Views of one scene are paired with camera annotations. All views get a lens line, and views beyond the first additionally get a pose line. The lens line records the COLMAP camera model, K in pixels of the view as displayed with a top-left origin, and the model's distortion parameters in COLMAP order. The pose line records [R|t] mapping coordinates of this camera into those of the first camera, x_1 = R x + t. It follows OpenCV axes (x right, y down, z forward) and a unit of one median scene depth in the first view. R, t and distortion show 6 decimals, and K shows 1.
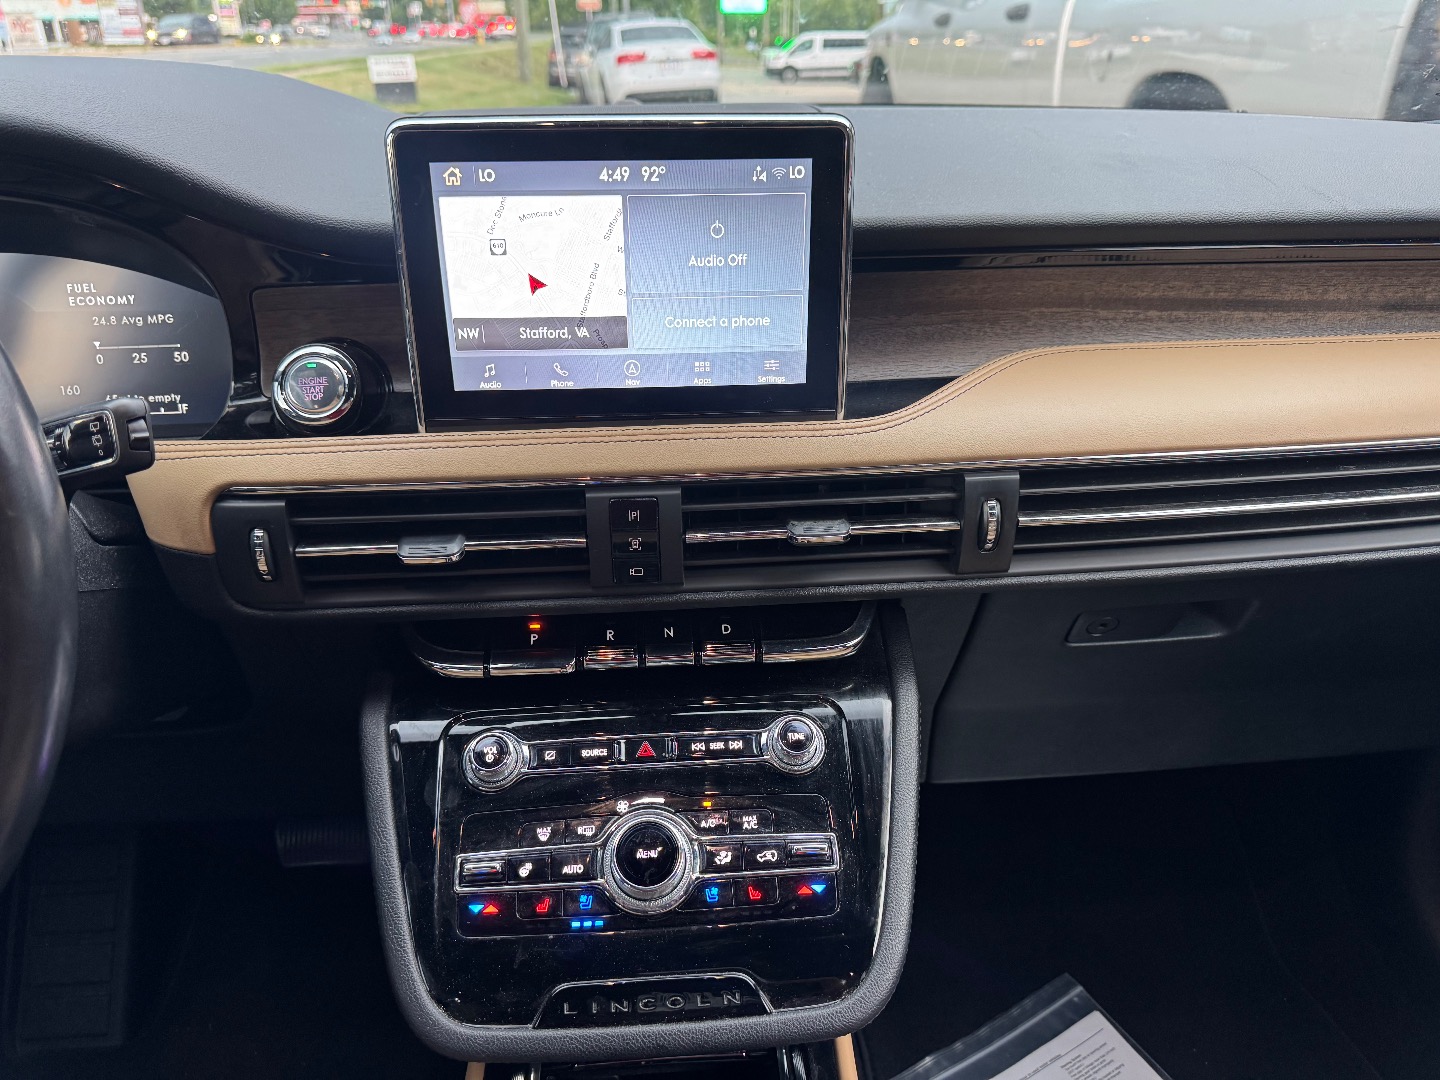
lens RADIAL K [[1012.4, 0, 718.3], [0, 1012.4, 547.5], [0, 0, 1]] dist [0.091740, -0.122827]
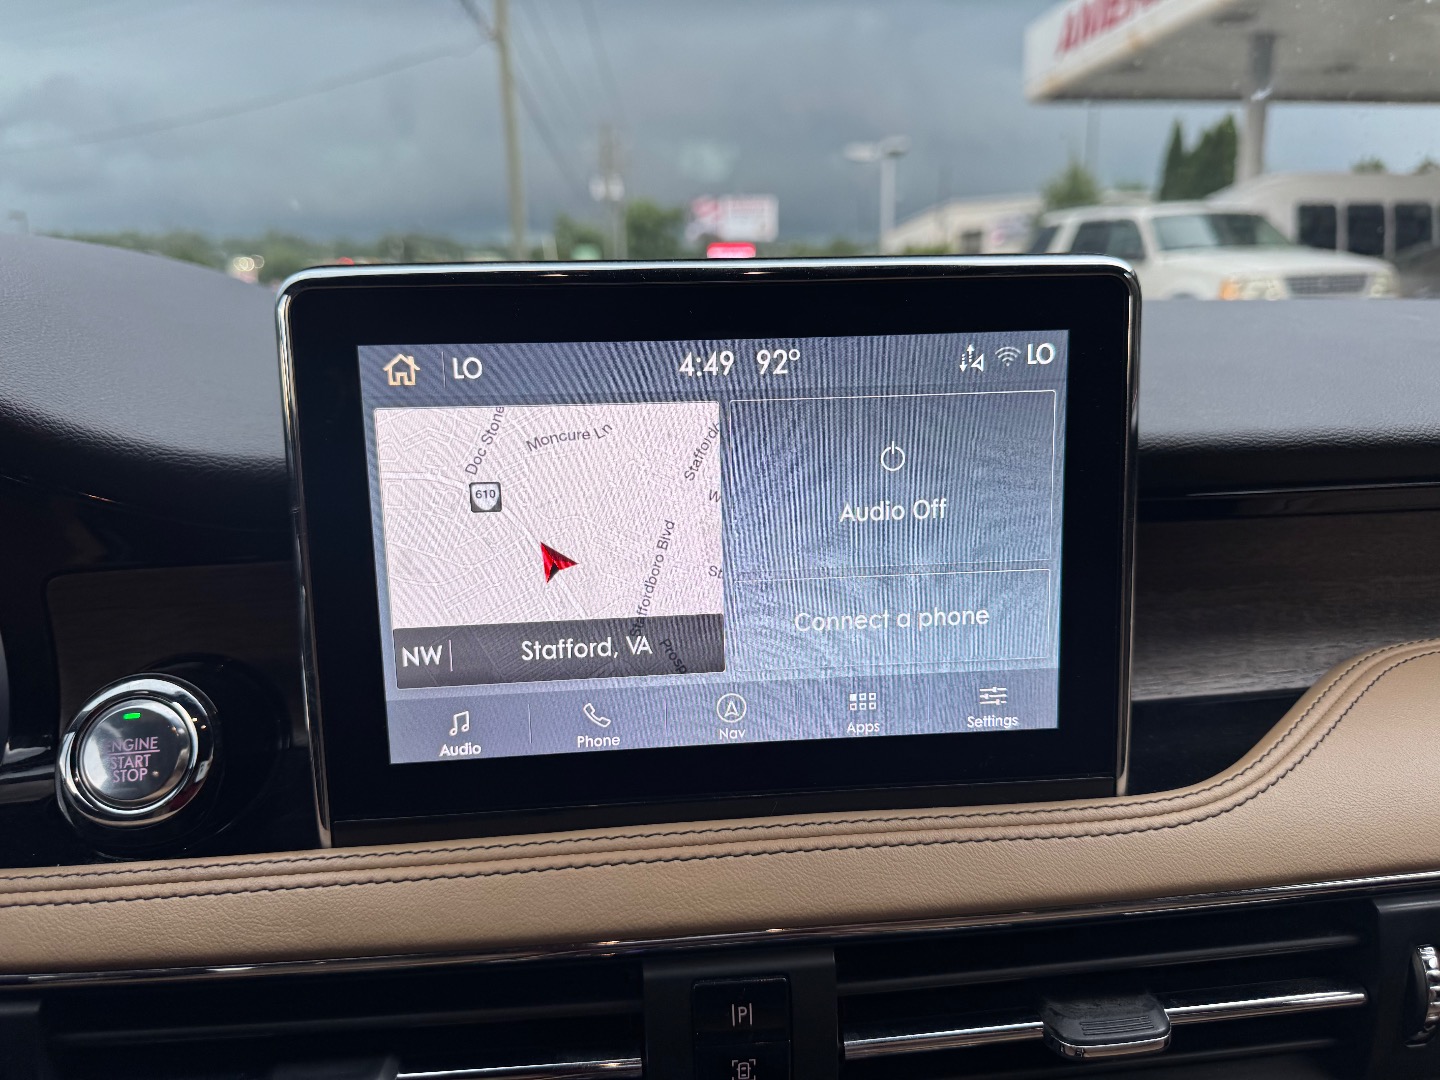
lens RADIAL K [[1055.4, 0, 743.0], [0, 1055.4, 538.2], [0, 0, 1]] dist [0.066858, -0.000449]
pose [[0.999603, -0.018796, 0.021002, -0.088483], [0.023166, 0.972345, -0.232396, -0.133996], [-0.016053, 0.232790, 0.972394, 0.442130]]
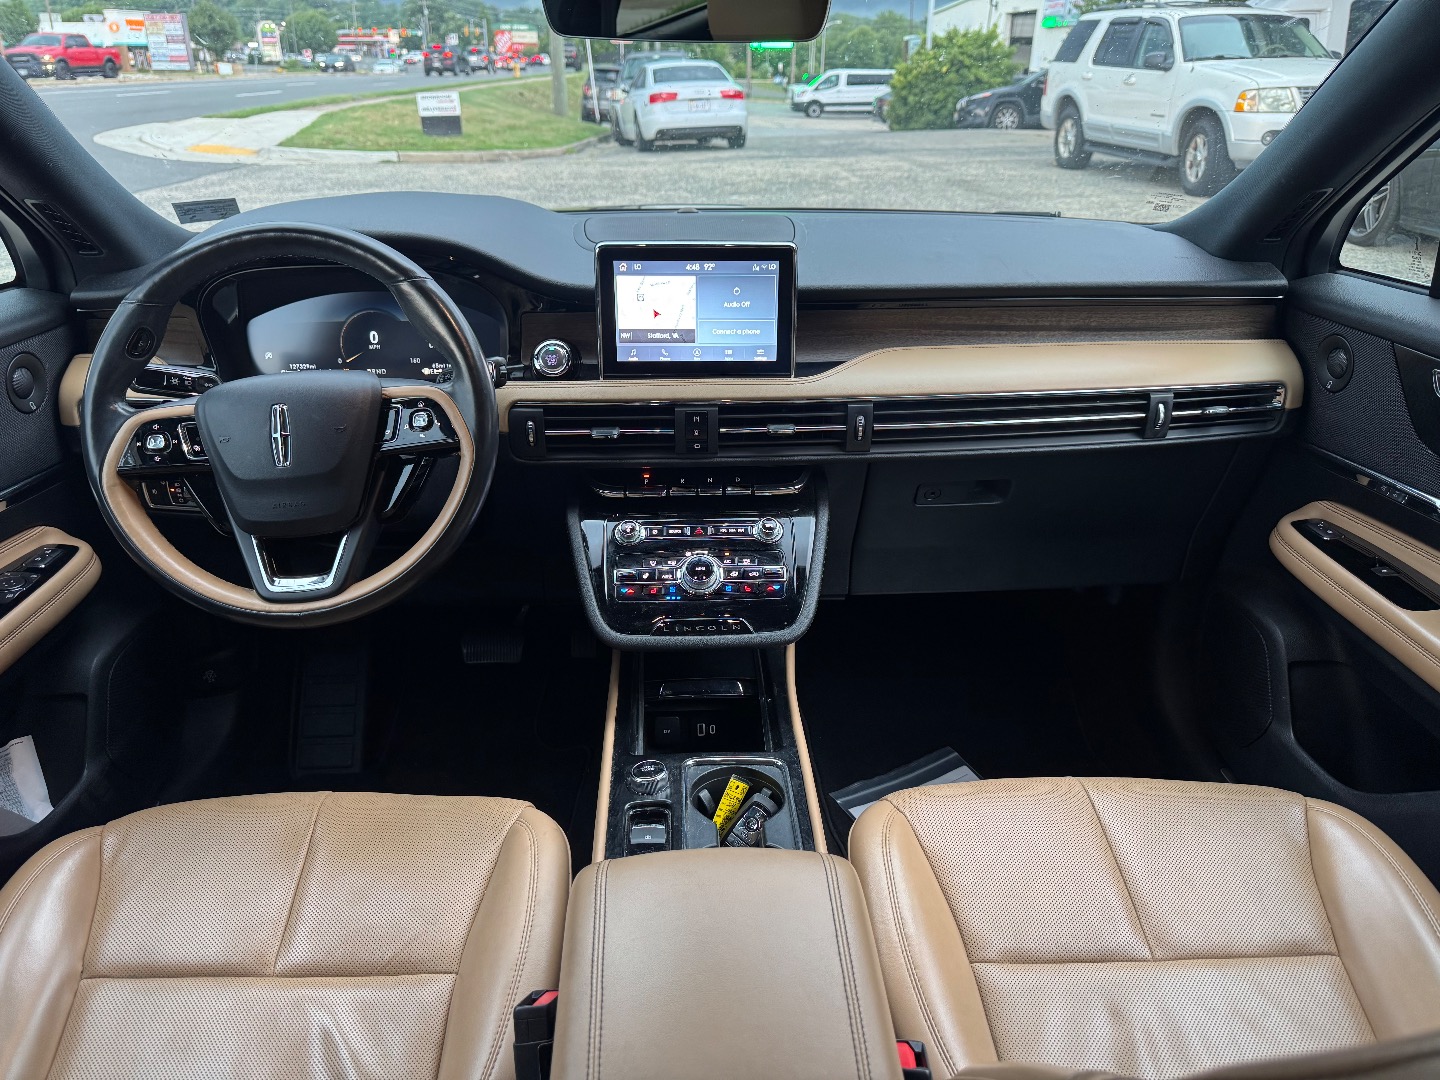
lens RADIAL K [[1012.4, 0, 718.3], [0, 1012.4, 547.5], [0, 0, 1]] dist [0.091740, -0.122827]
pose [[0.999647, 0.018727, -0.018830, 0.010687], [-0.019159, 0.999551, -0.023027, 0.295578], [0.018390, 0.023380, 0.999557, -1.185705]]
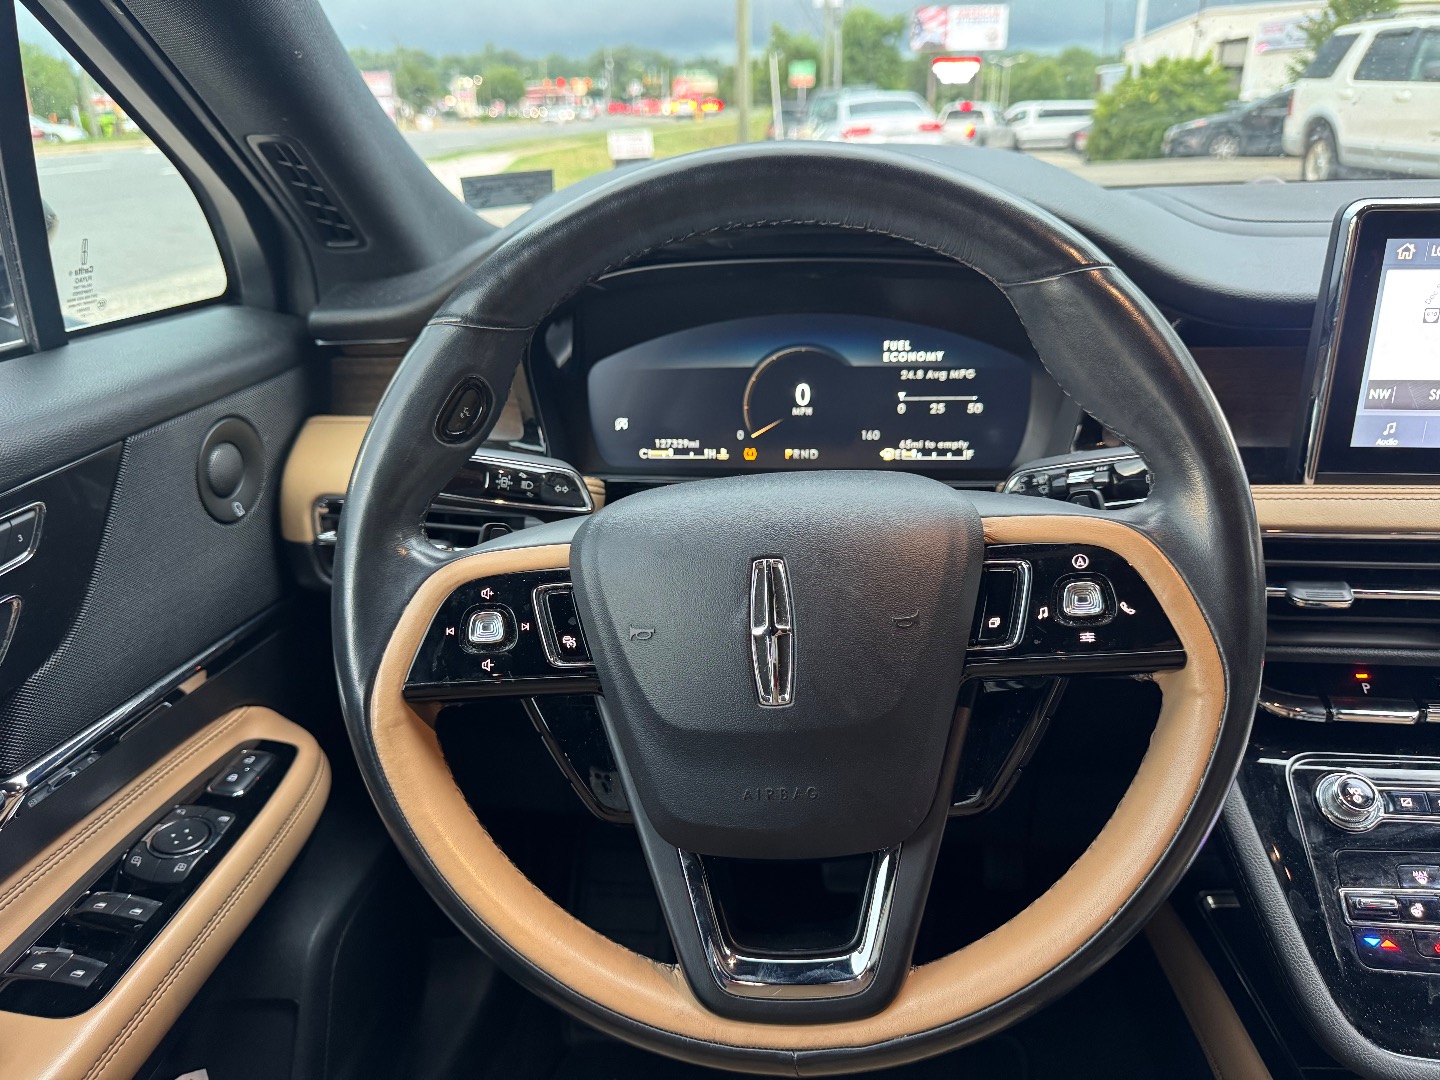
lens RADIAL K [[1033.4, 0, 714.3], [0, 1033.4, 545.4], [0, 0, 1]] dist [-0.000197, -0.002405]
pose [[0.983949, 0.053532, -0.170230, -0.714604], [-0.064126, 0.996293, -0.057351, 0.053082], [0.166529, 0.067346, 0.983734, -0.162528]]
